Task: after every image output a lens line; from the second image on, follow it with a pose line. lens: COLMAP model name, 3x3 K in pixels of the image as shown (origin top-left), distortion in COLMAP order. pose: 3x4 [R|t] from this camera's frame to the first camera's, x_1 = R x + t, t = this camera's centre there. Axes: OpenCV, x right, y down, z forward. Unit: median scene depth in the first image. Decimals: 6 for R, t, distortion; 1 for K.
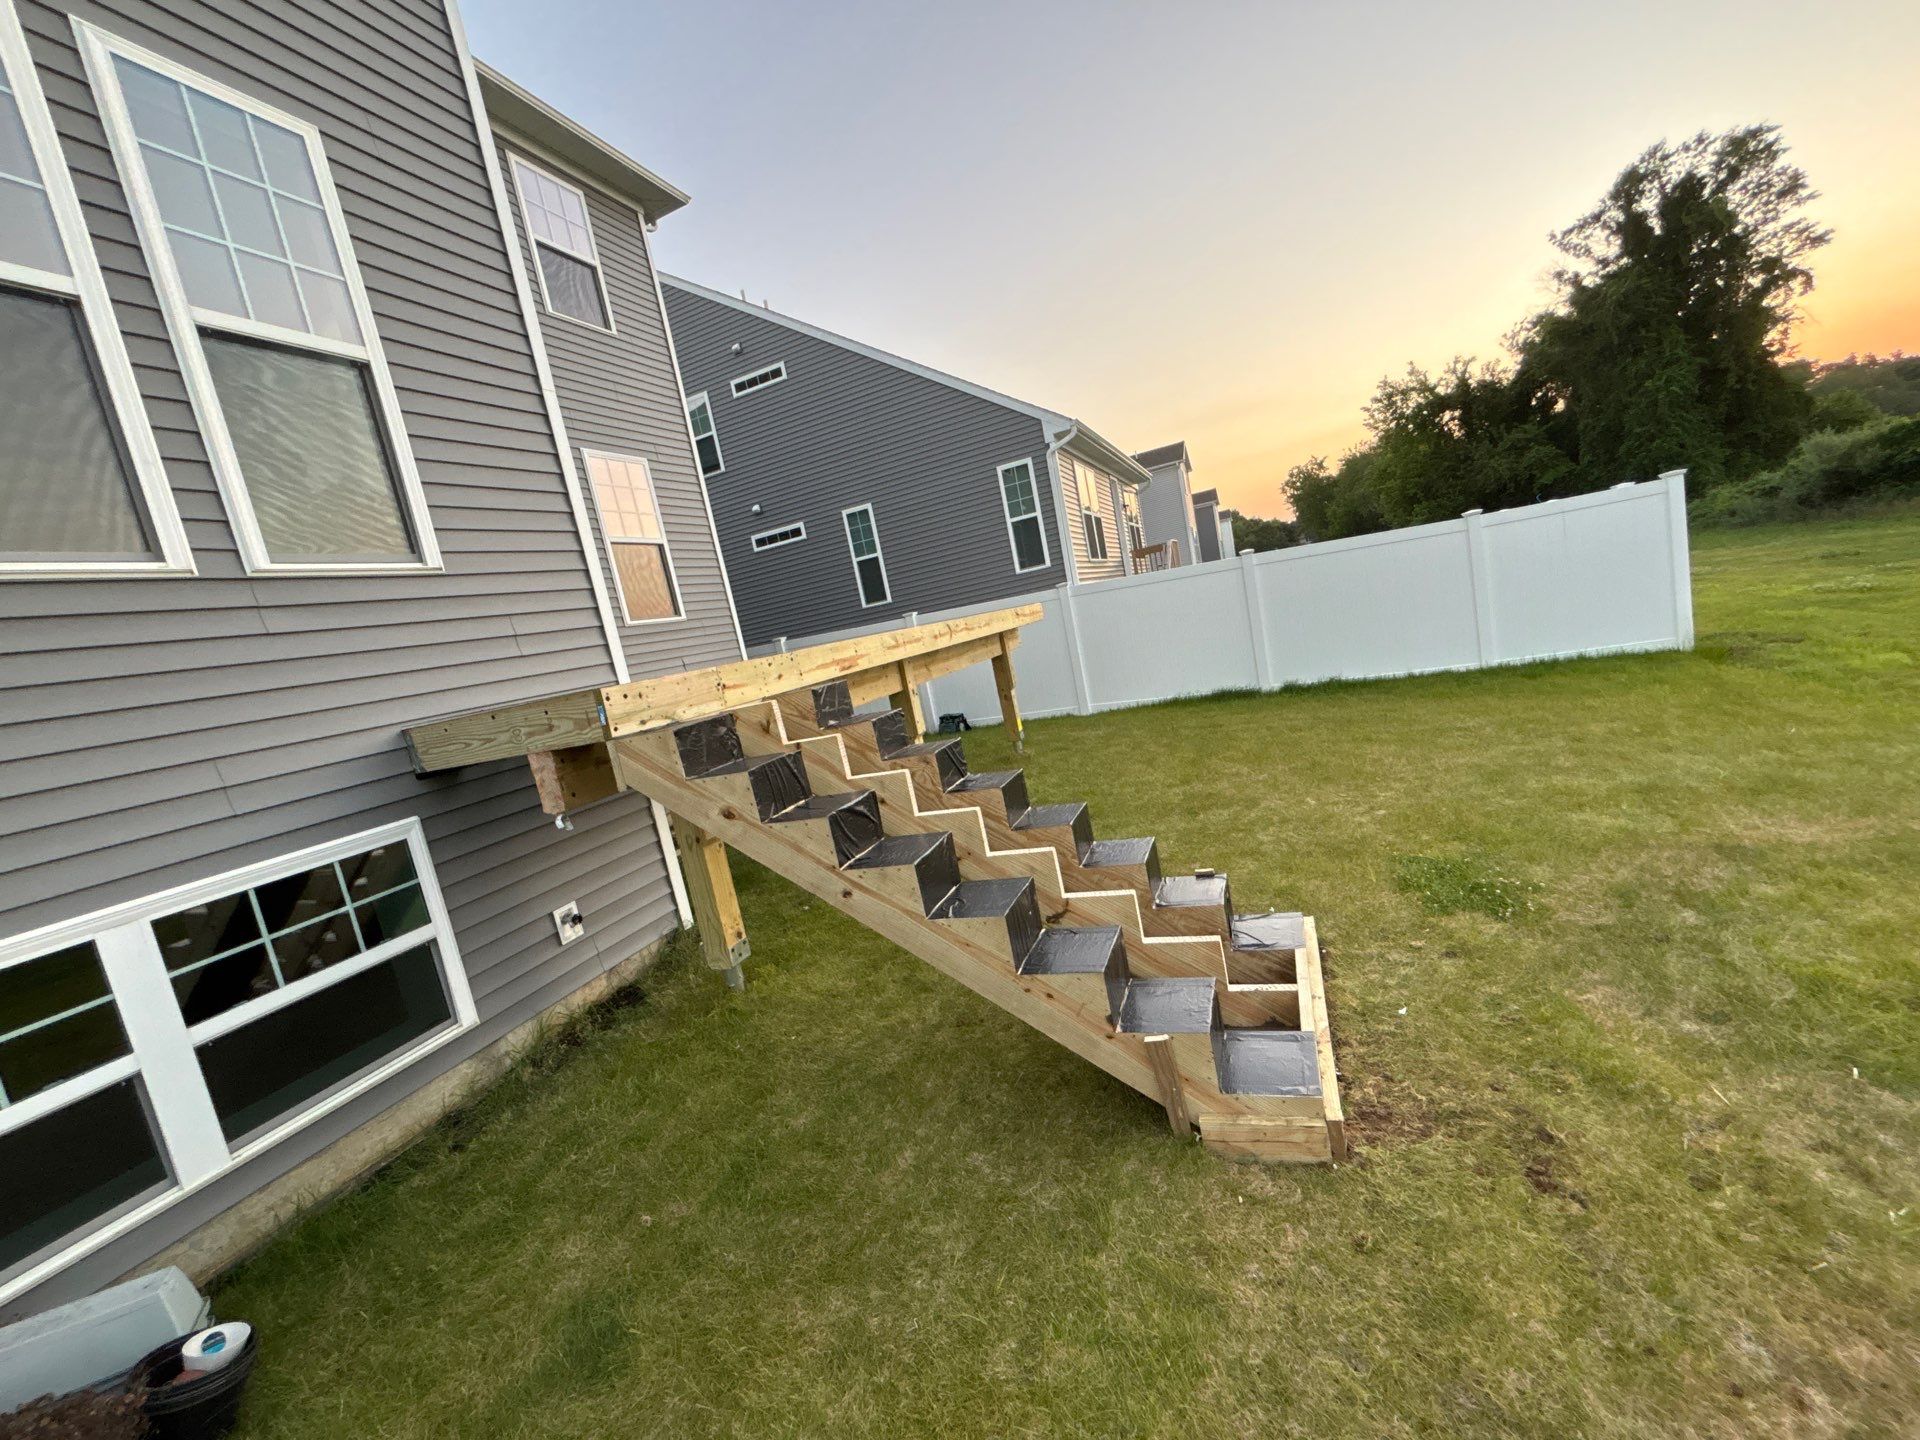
lens RADIAL K [[773.2, 0, 960.2], [0, 773.2, 719.1], [0, 0, 1]] dist [-0.002505, 0.000150]
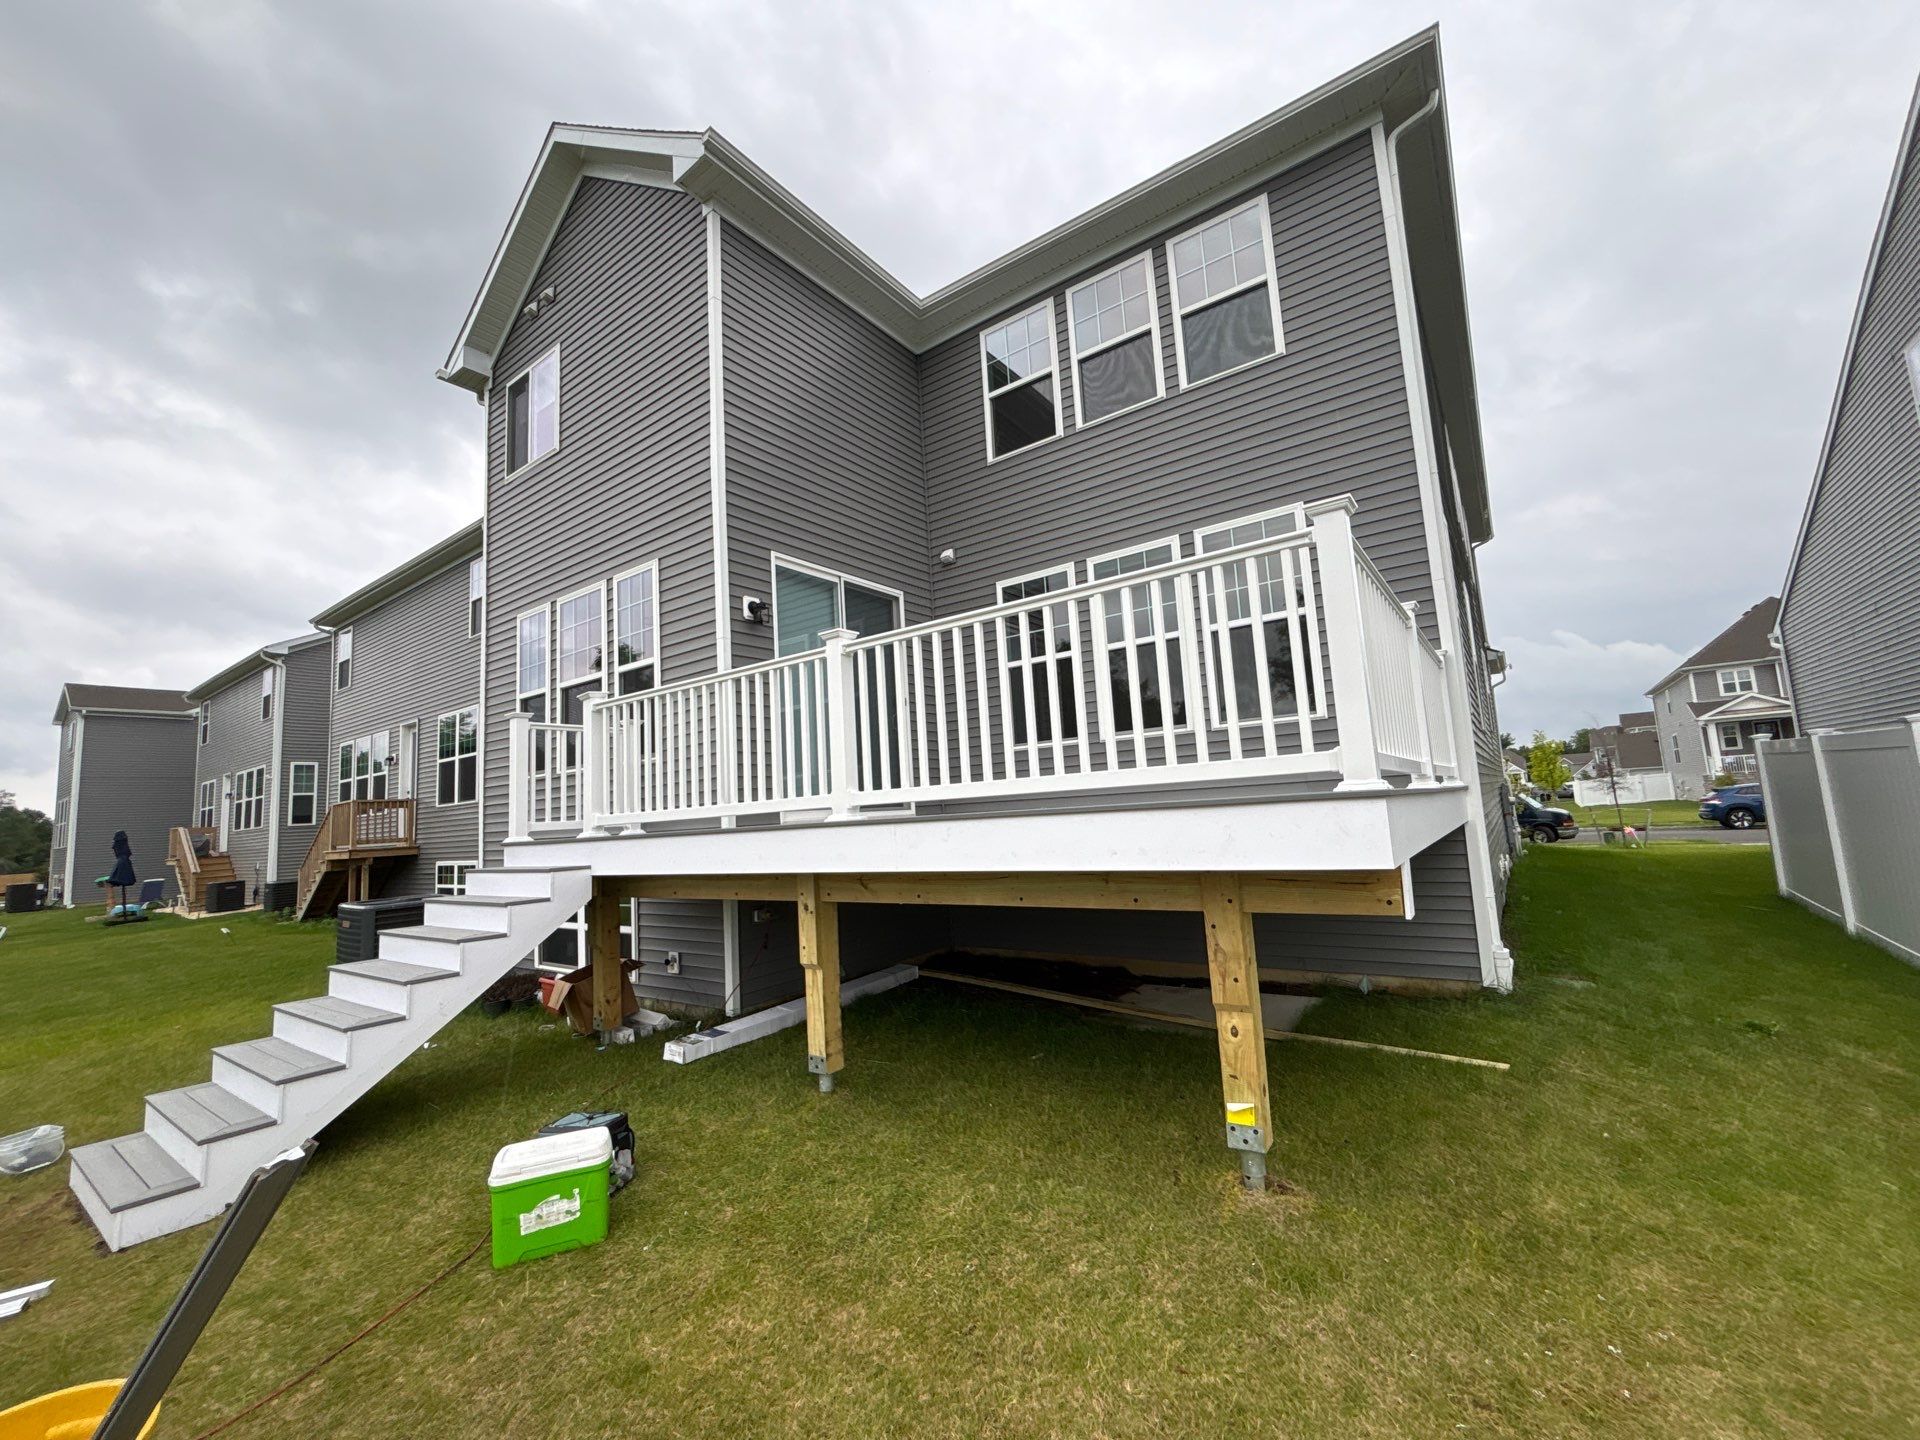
lens RADIAL K [[773.2, 0, 960.2], [0, 773.2, 719.1], [0, 0, 1]] dist [-0.002505, 0.000150]
pose [[-0.233313, 0.095515, -0.967699, 0.256917], [-0.013577, 0.994747, 0.101458, -0.123520], [0.972307, 0.036810, -0.230791, 0.532304]]
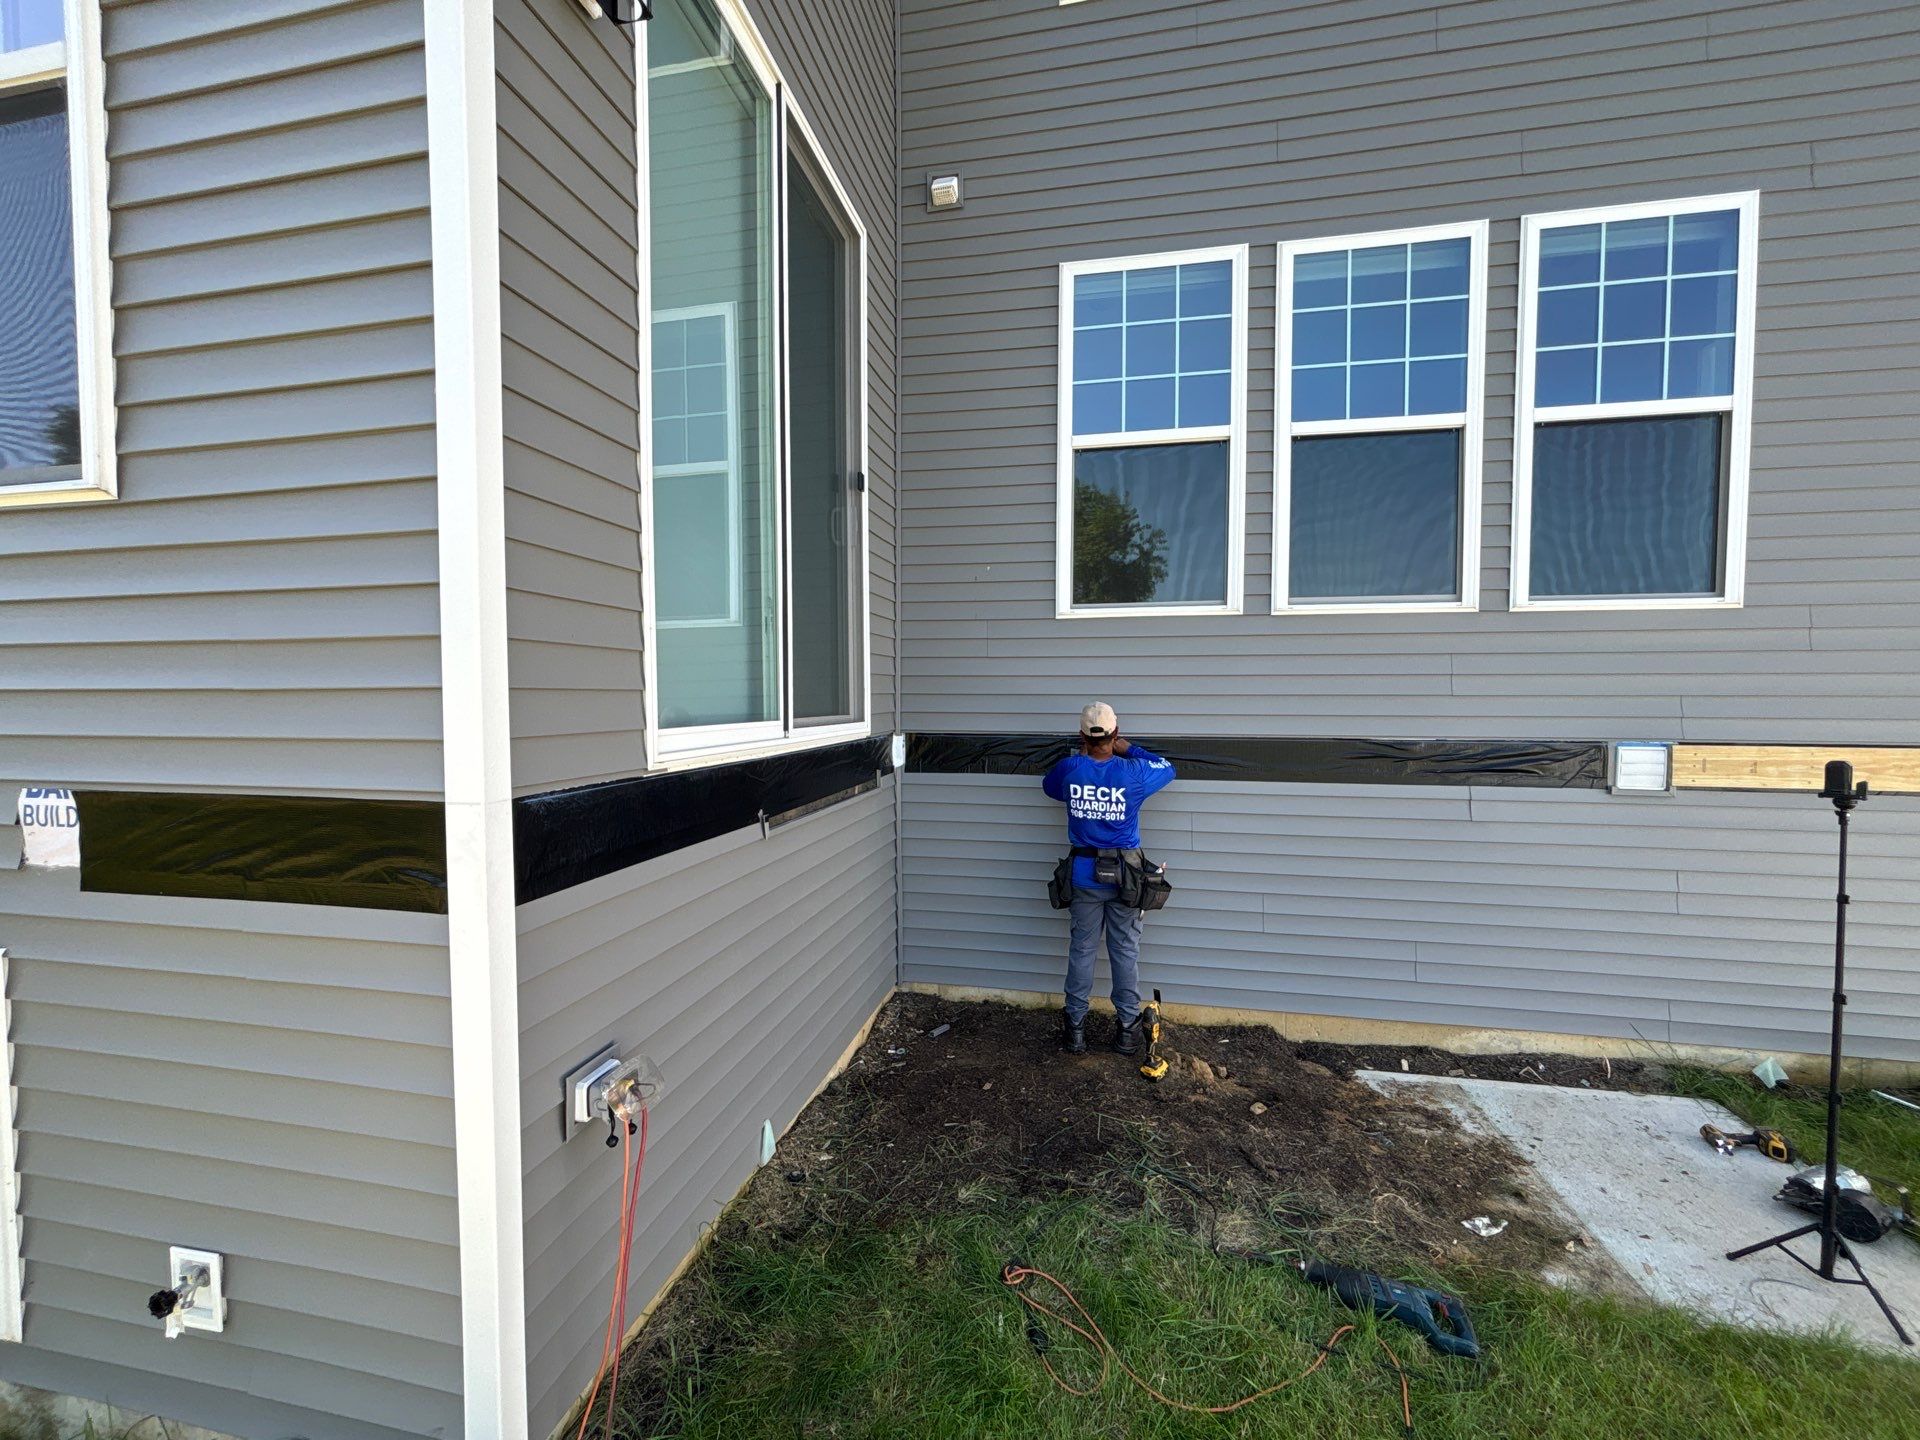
lens RADIAL K [[762.4, 0, 963.8], [0, 762.4, 721.1], [0, 0, 1]] dist [0.002462, -0.000066]
pose [[0.167661, 0.238481, -0.956565, -0.022773], [-0.158249, 0.964228, 0.212655, -0.058611], [0.973061, 0.115722, 0.199403, 0.346757]]
